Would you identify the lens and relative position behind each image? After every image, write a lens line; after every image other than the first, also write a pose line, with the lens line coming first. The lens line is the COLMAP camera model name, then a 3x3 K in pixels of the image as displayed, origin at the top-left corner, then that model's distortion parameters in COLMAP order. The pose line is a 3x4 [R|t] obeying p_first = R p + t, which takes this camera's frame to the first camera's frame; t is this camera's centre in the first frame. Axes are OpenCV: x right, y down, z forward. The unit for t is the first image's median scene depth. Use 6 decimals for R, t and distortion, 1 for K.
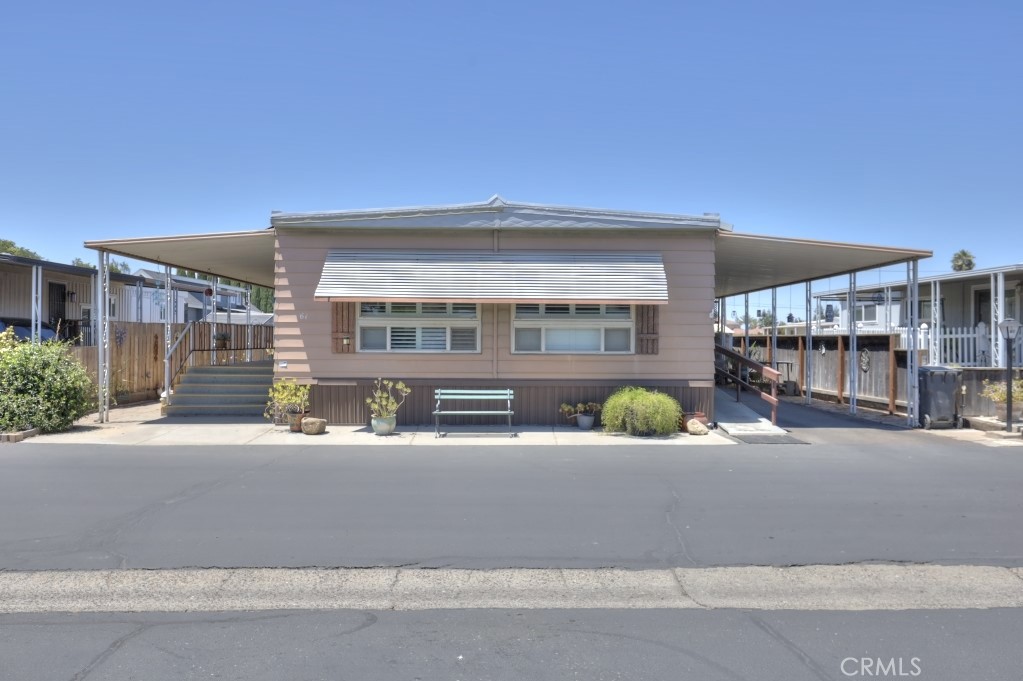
lens RADIAL K [[819.2, 0, 511.5], [0, 819.2, 340.5], [0, 0, 1]] dist [0.001675, 0.000234]
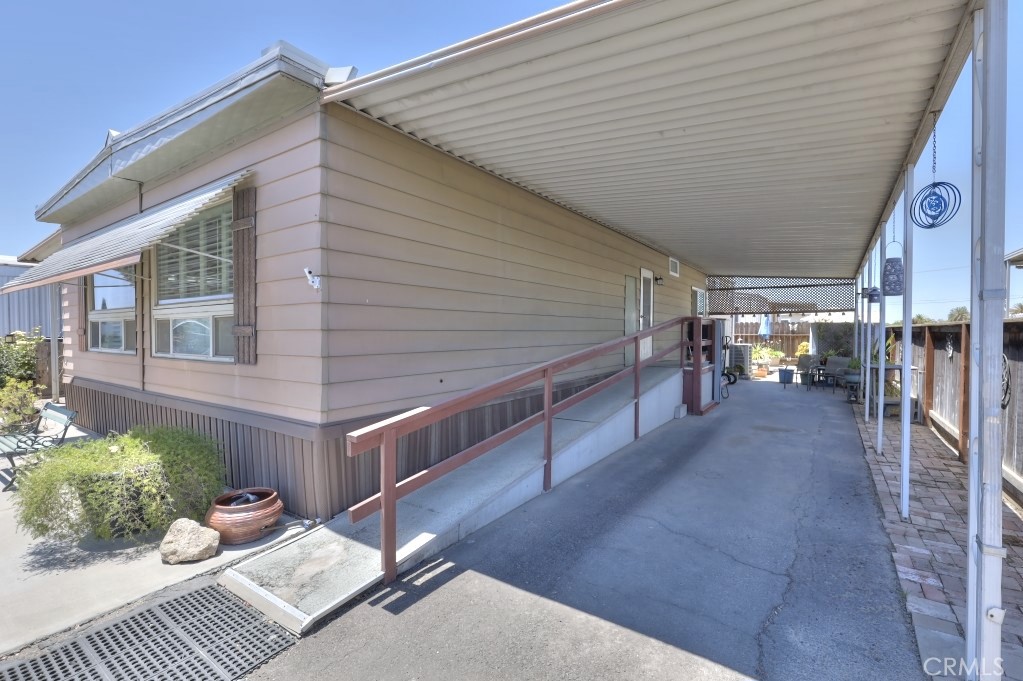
lens RADIAL K [[462.0, 0, 511.9], [0, 462.0, 341.2], [0, 0, 1]] dist [0.000208, -0.000038]
pose [[0.806605, 0.006146, -0.591058, 0.483419], [0.005712, 0.999818, 0.018192, -0.002632], [0.591063, -0.018050, 0.806424, 0.861088]]
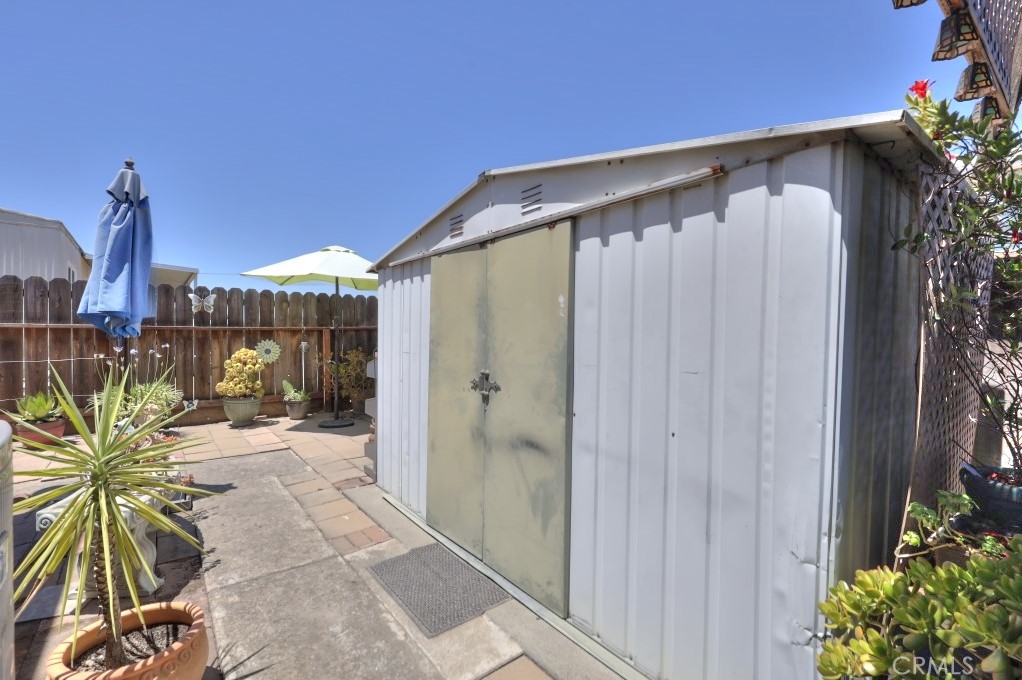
lens RADIAL K [[461.6, 0, 511.4], [0, 461.6, 340.7], [0, 0, 1]] dist [0.000208, -0.000038]
pose [[0.806164, -0.007904, 0.591640, 0.320048], [0.001247, 0.999931, 0.011661, 0.016376], [-0.591691, -0.008663, 0.806118, 1.956498]]
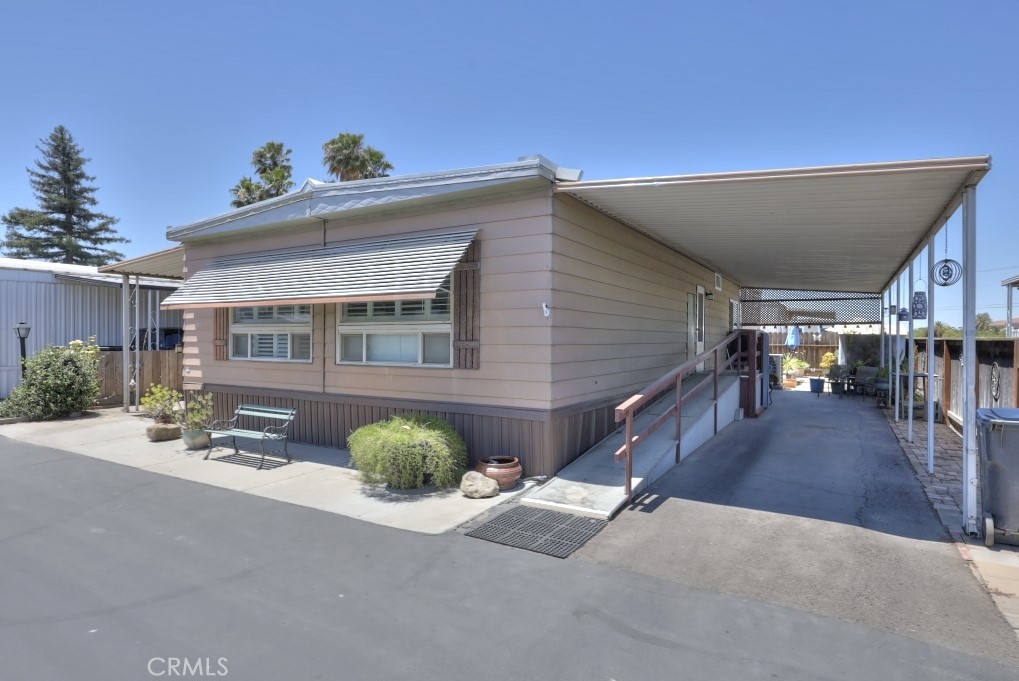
lens RADIAL K [[555.3, 0, 509.5], [0, 555.3, 340.5], [0, 0, 1]] dist [0.000401, -0.000014]
pose [[0.842914, -0.001285, -0.538046, 0.460778], [0.002000, 0.999998, 0.000745, -0.008652], [0.538044, -0.001703, 0.842915, 0.609663]]
